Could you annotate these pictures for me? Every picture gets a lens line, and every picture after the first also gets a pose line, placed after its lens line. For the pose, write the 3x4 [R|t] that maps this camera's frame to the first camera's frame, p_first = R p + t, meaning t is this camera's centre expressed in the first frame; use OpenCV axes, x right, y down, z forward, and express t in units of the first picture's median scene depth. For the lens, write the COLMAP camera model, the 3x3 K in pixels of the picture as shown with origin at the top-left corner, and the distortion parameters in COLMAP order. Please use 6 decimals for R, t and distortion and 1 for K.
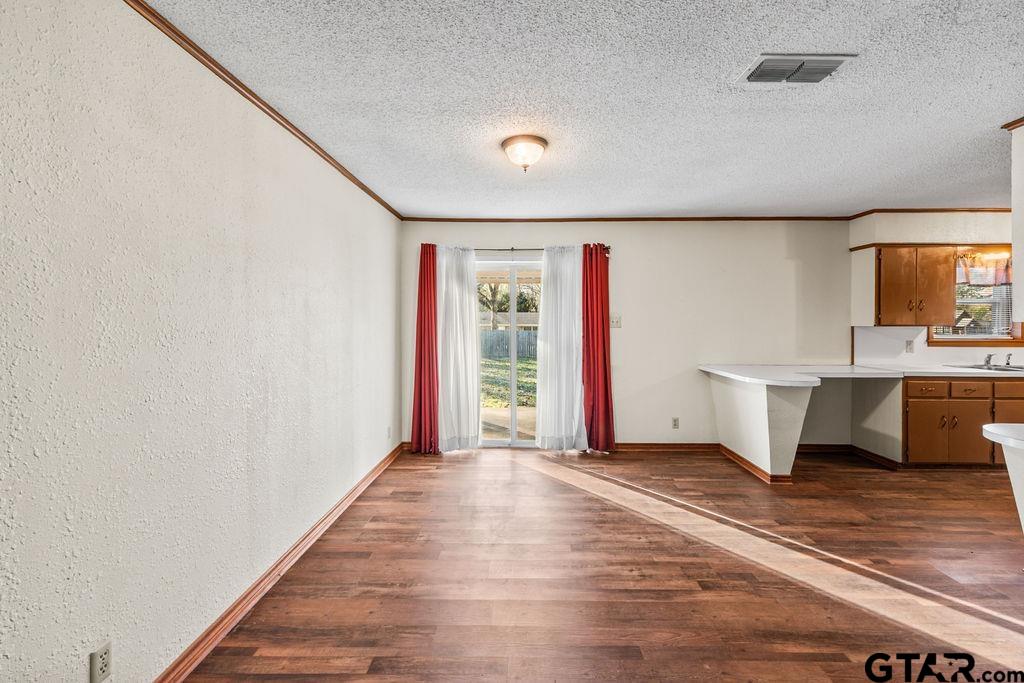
lens RADIAL K [[441.2, 0, 515.3], [0, 441.2, 325.8], [0, 0, 1]] dist [0.001897, 0.000511]
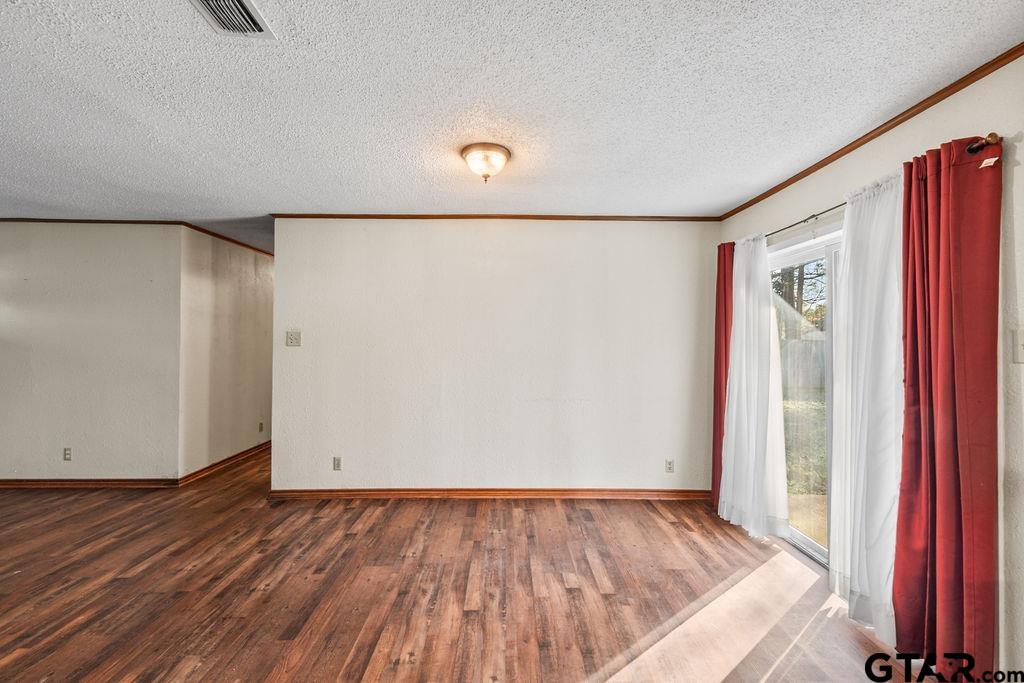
lens RADIAL K [[434.9, 0, 514.5], [0, 434.9, 338.3], [0, 0, 1]] dist [0.001469, 0.000104]
pose [[0.038912, -0.007417, -0.999215, 0.559783], [-0.019673, 0.999773, -0.008187, -0.005122], [0.999049, 0.019976, 0.038757, 0.607044]]
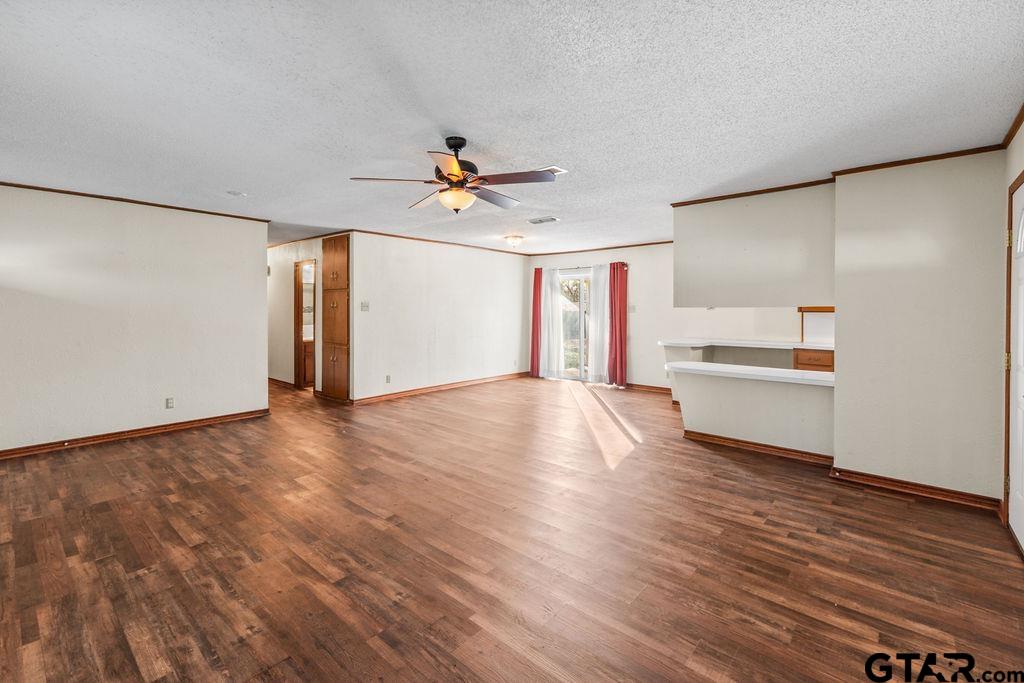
lens RADIAL K [[443.6, 0, 505.5], [0, 443.6, 313.1], [0, 0, 1]] dist [0.001608, 0.000368]
pose [[0.763399, 0.010875, -0.645836, 0.961227], [-0.012017, 0.999924, 0.002632, 0.010044], [0.645816, 0.005752, 0.763471, -0.582310]]
